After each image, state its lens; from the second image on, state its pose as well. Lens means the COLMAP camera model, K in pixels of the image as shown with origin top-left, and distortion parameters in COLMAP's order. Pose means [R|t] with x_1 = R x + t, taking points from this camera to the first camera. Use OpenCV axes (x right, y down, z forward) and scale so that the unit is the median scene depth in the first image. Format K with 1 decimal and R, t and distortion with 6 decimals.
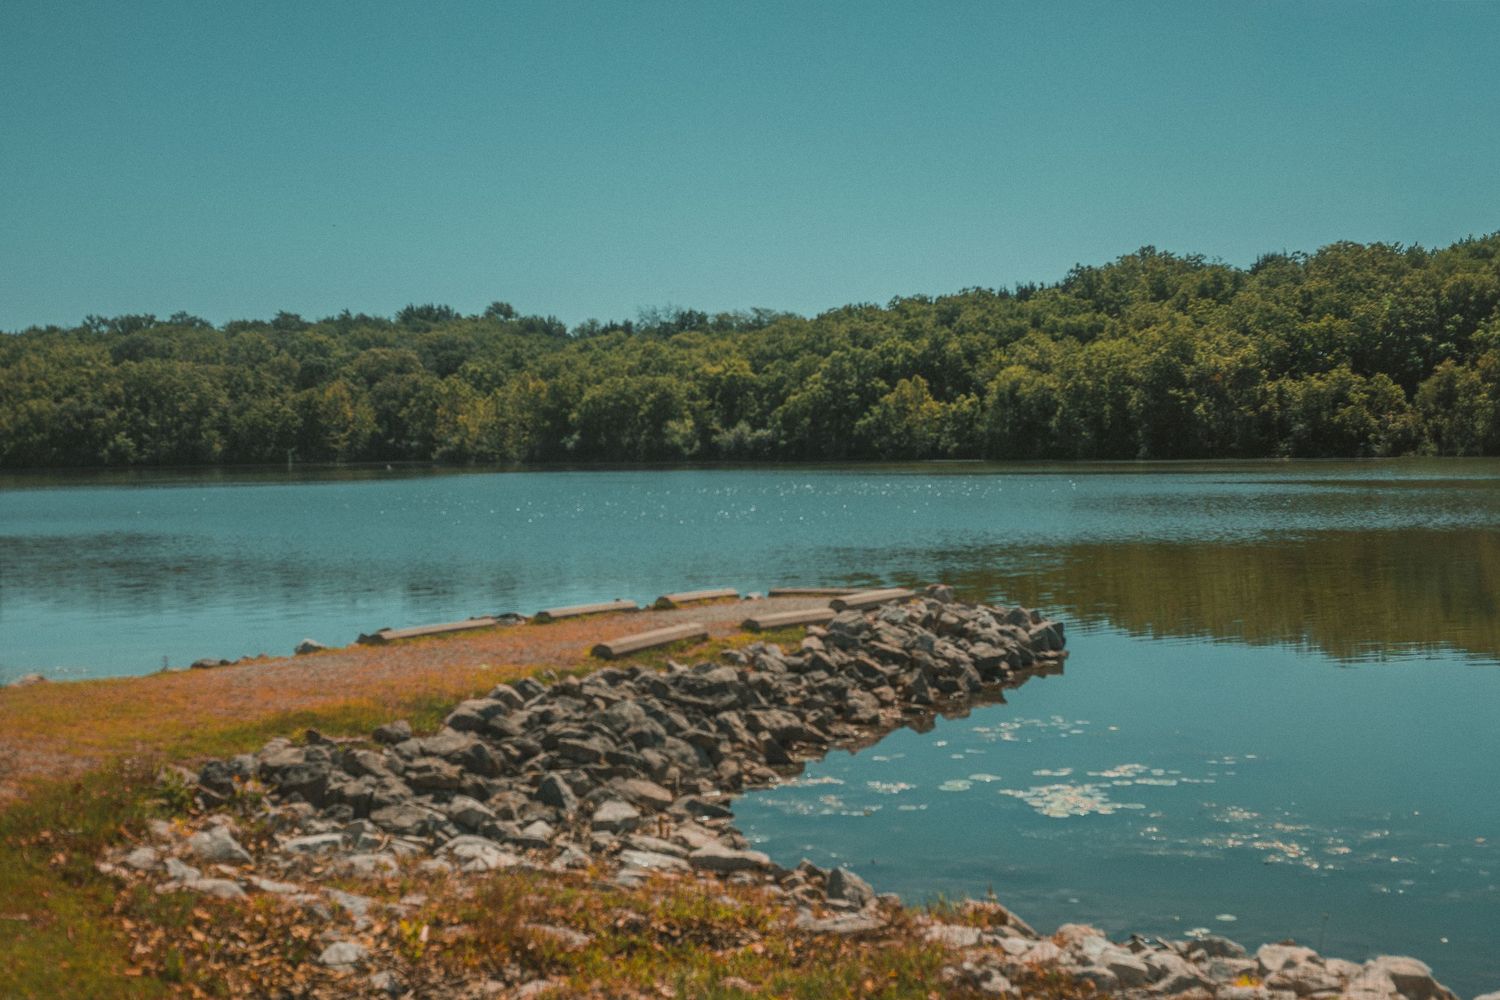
lens RADIAL K [[2282.3, 0, 749.6], [0, 2282.3, 501.3], [0, 0, 1]] dist [-0.098809, 0.000000]
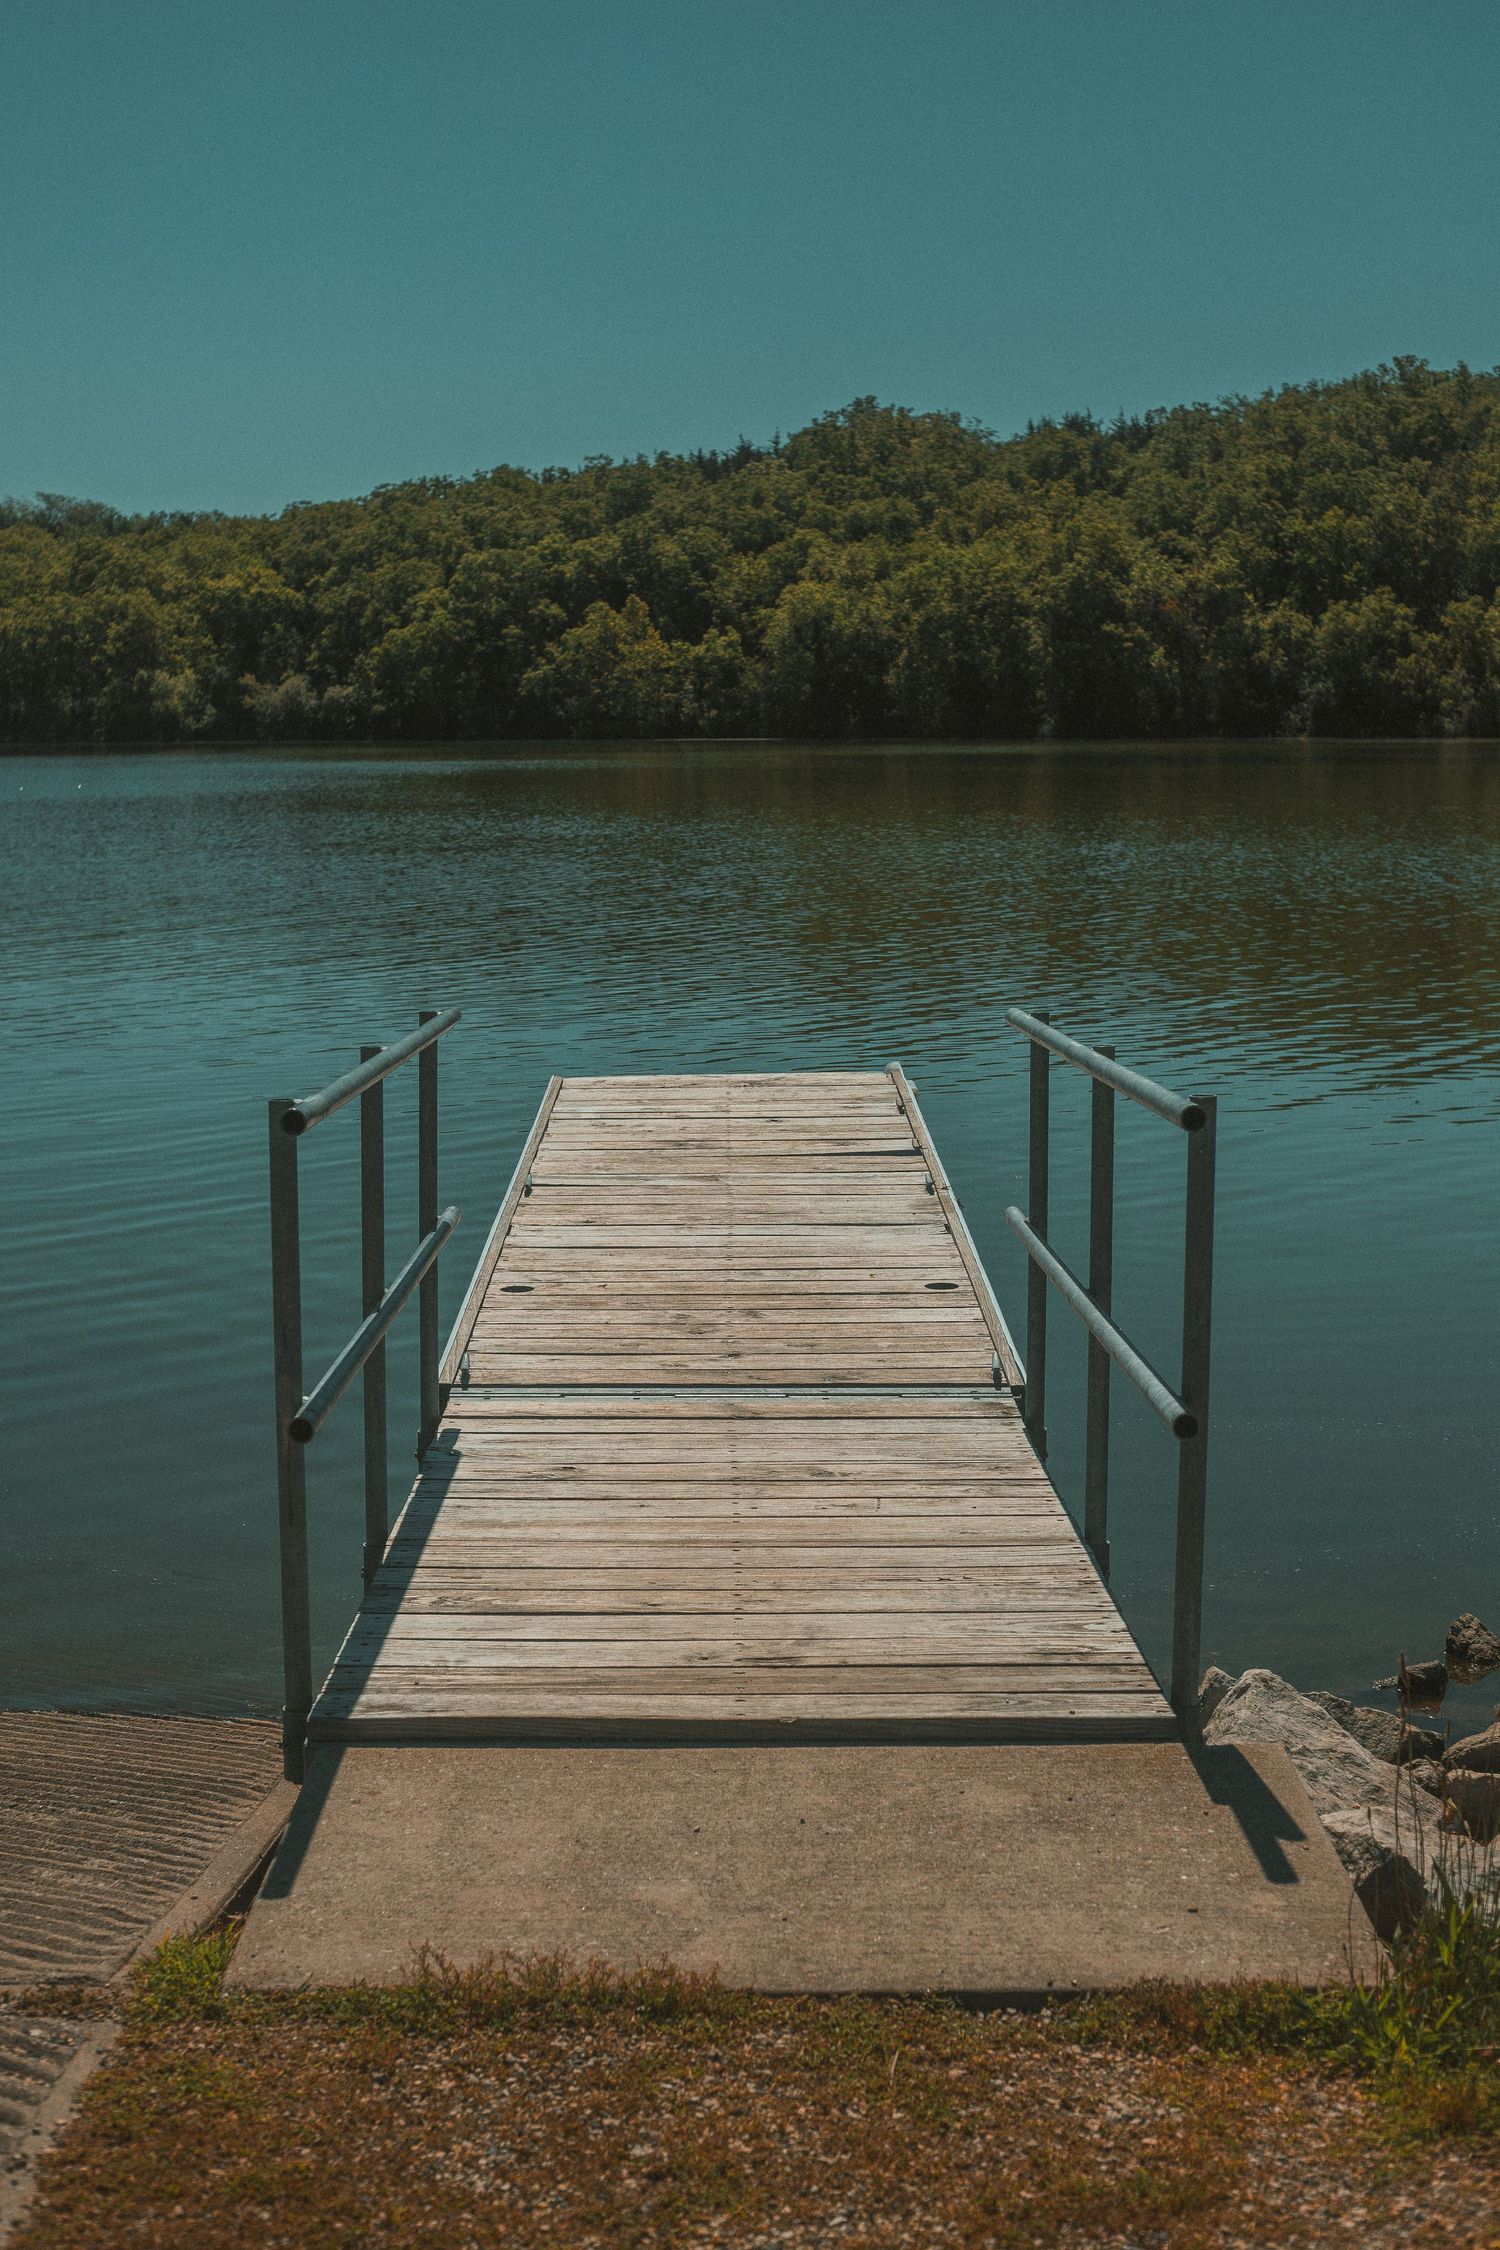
lens RADIAL K [[3423.5, 0, 749.4], [0, 3423.5, 1124.3], [0, 0, 1]] dist [-0.098809, 0.000000]
pose [[0.956931, -0.026570, 0.289095, -0.151391], [0.000380, 0.995917, 0.090277, 0.001591], [-0.290314, -0.086279, 0.953034, 0.124088]]
